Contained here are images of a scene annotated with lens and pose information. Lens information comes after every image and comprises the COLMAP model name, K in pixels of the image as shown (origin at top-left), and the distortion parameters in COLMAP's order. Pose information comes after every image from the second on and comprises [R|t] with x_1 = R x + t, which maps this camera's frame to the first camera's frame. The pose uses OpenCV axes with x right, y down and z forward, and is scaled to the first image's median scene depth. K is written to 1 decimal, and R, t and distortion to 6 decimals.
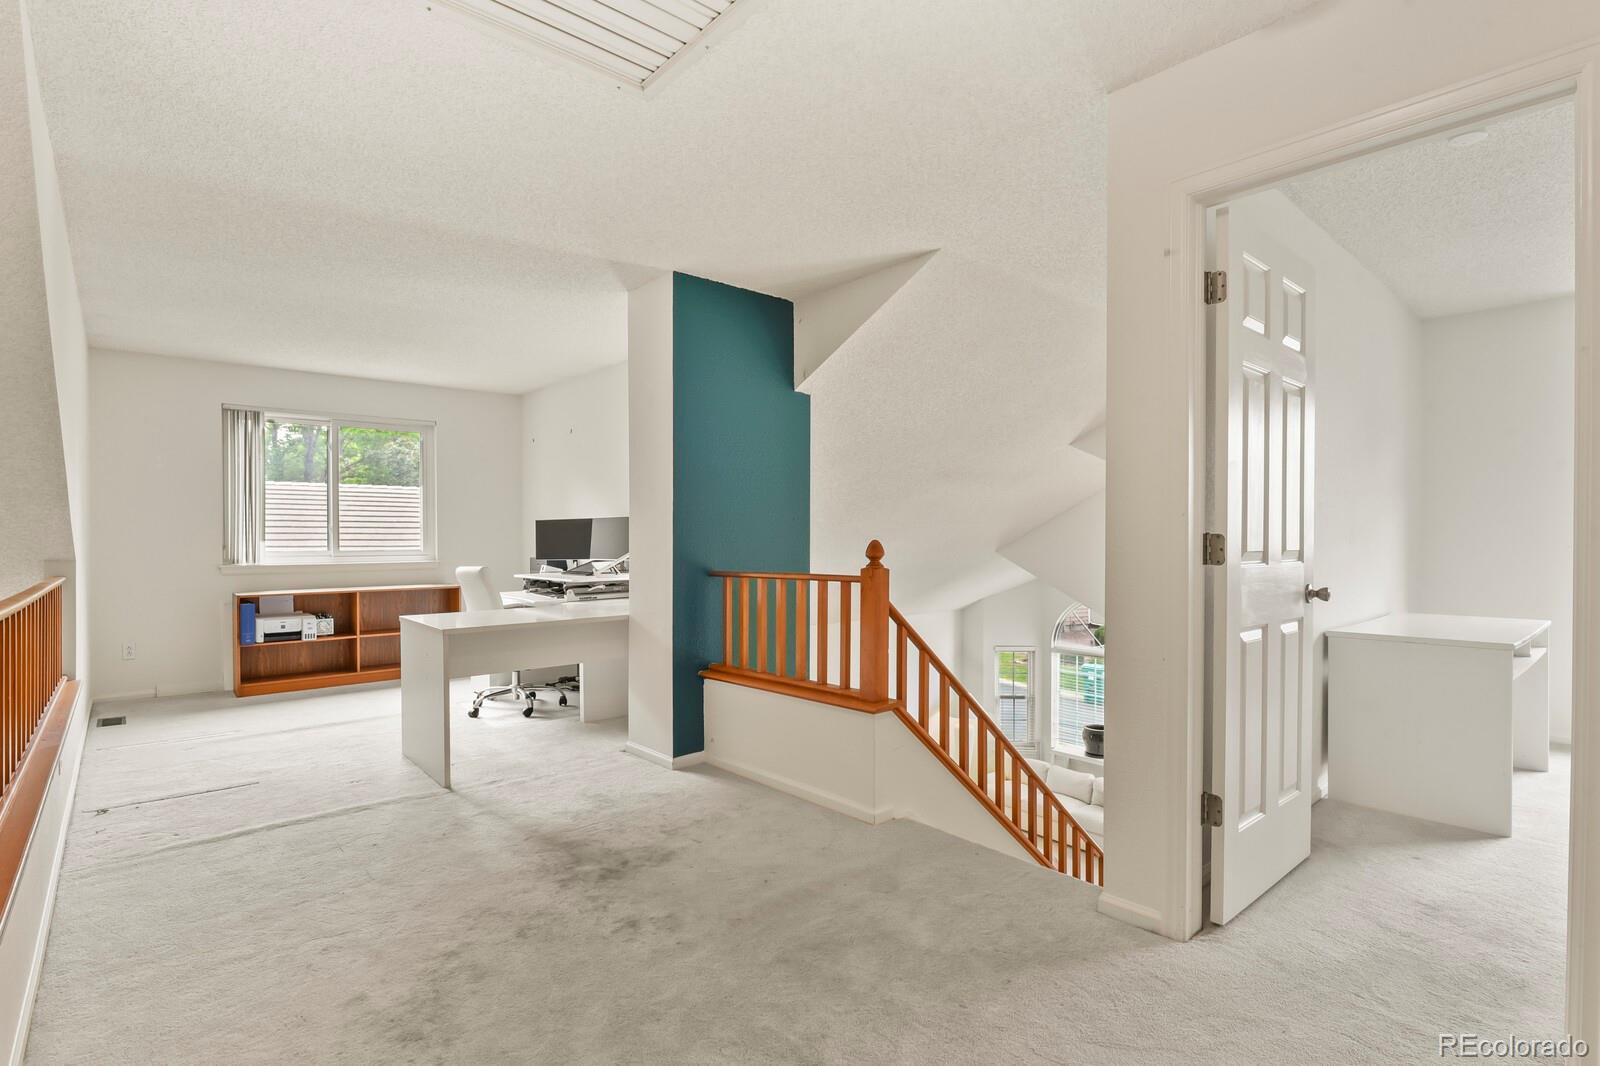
lens RADIAL K [[773.4, 0, 802.8], [0, 773.4, 532.7], [0, 0, 1]] dist [-0.008177, -0.003262]
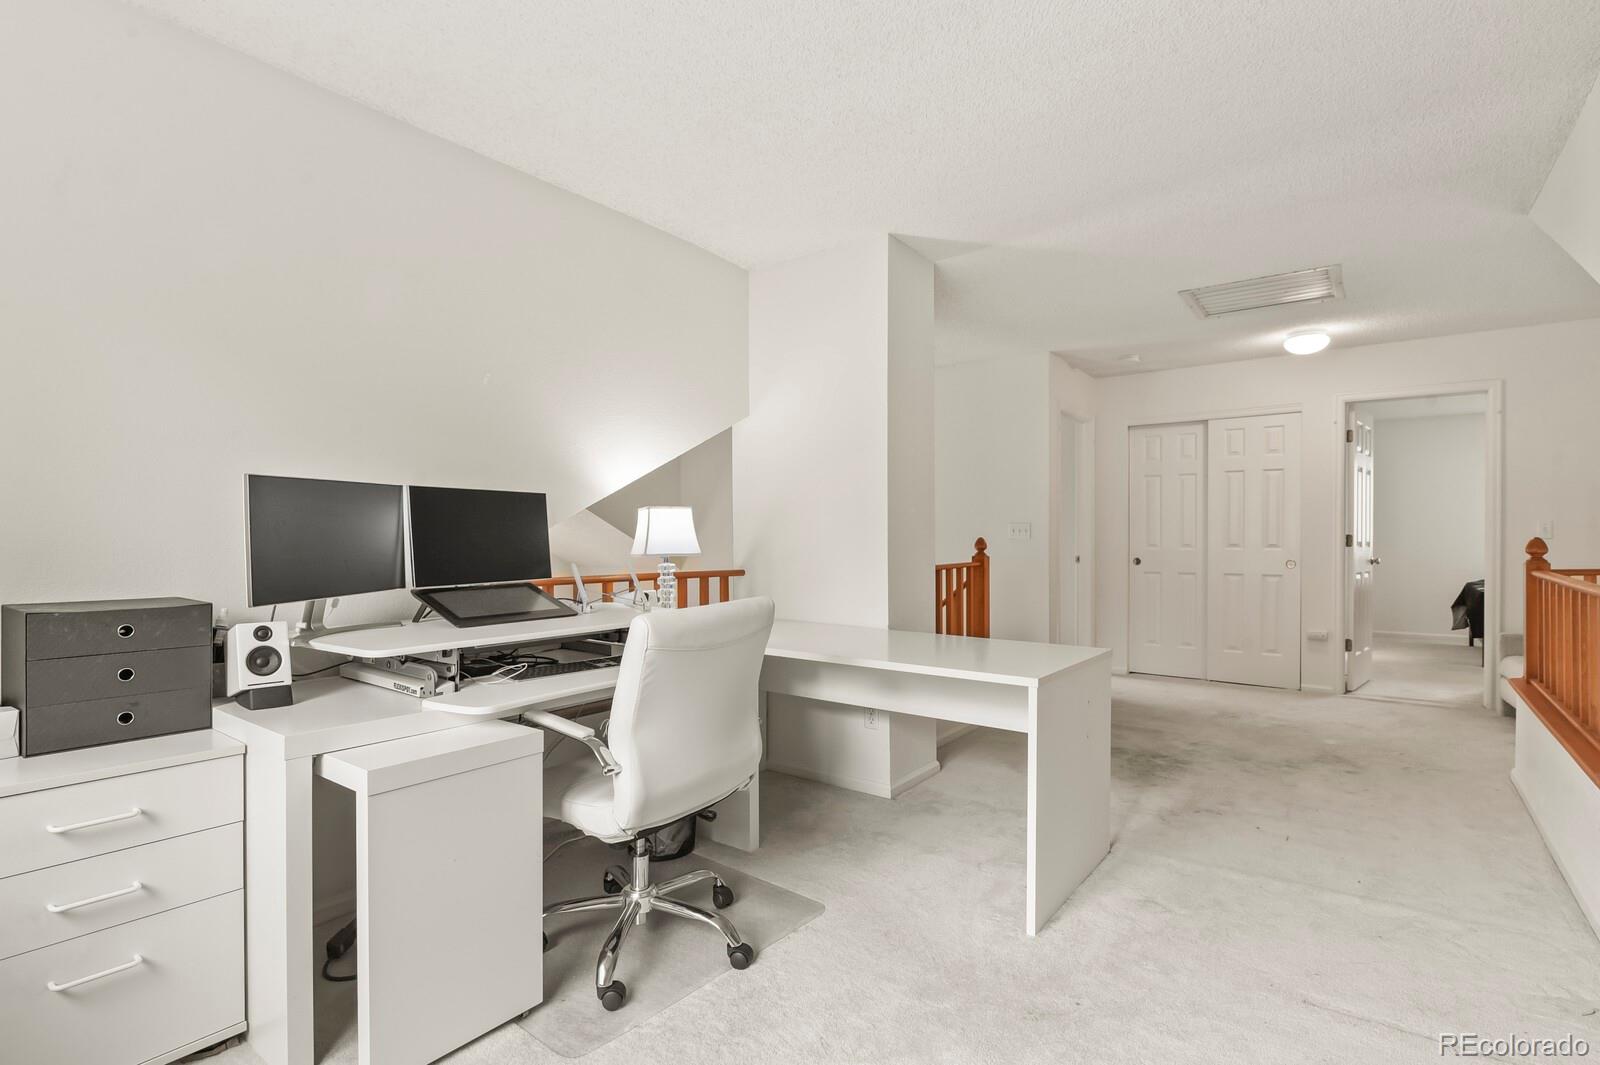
lens RADIAL K [[773.4, 0, 800.0], [0, 773.4, 538.4], [0, 0, 1]] dist [-0.008177, -0.003262]
pose [[-0.199285, 0.002011, 0.979939, -1.309608], [-0.002517, 0.999994, -0.002564, 0.015553], [-0.979938, -0.002978, -0.199279, 1.633699]]
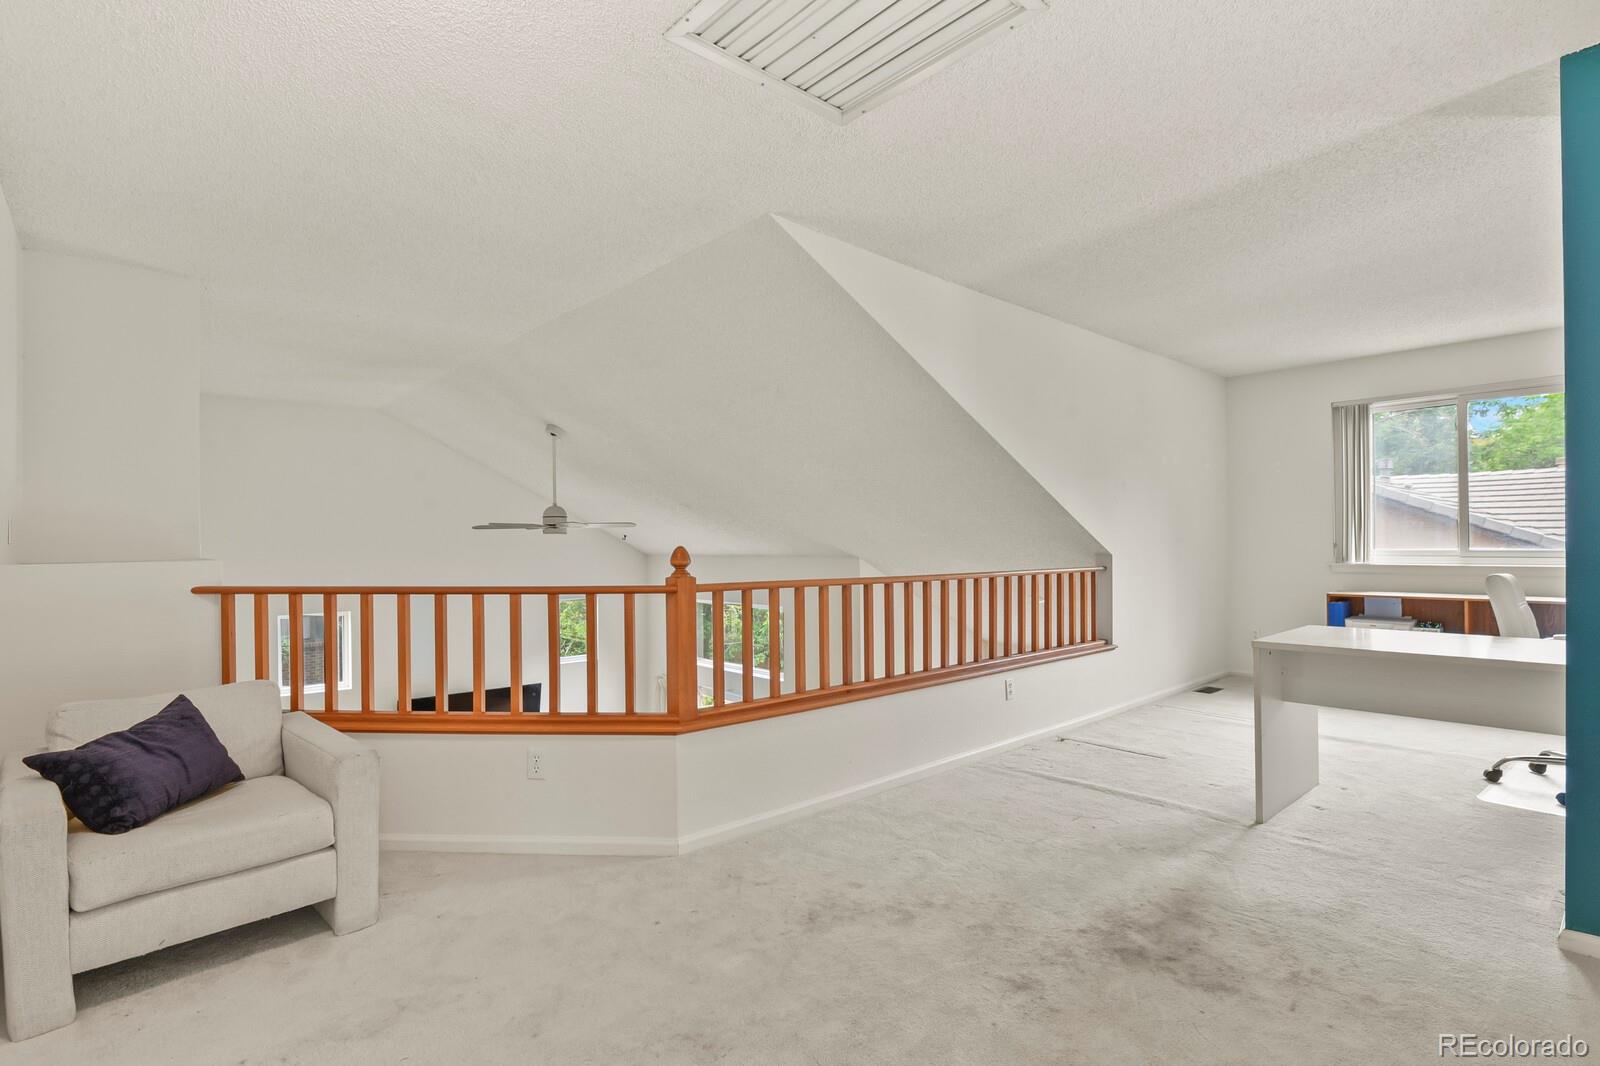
lens RADIAL K [[773.4, 0, 803.7], [0, 773.4, 538.9], [0, 0, 1]] dist [-0.008177, -0.003262]
pose [[0.015943, 0.000158, -0.999873, 0.452159], [0.013250, 0.999912, 0.000370, 0.001501], [0.999785, -0.013254, 0.015939, 0.530266]]
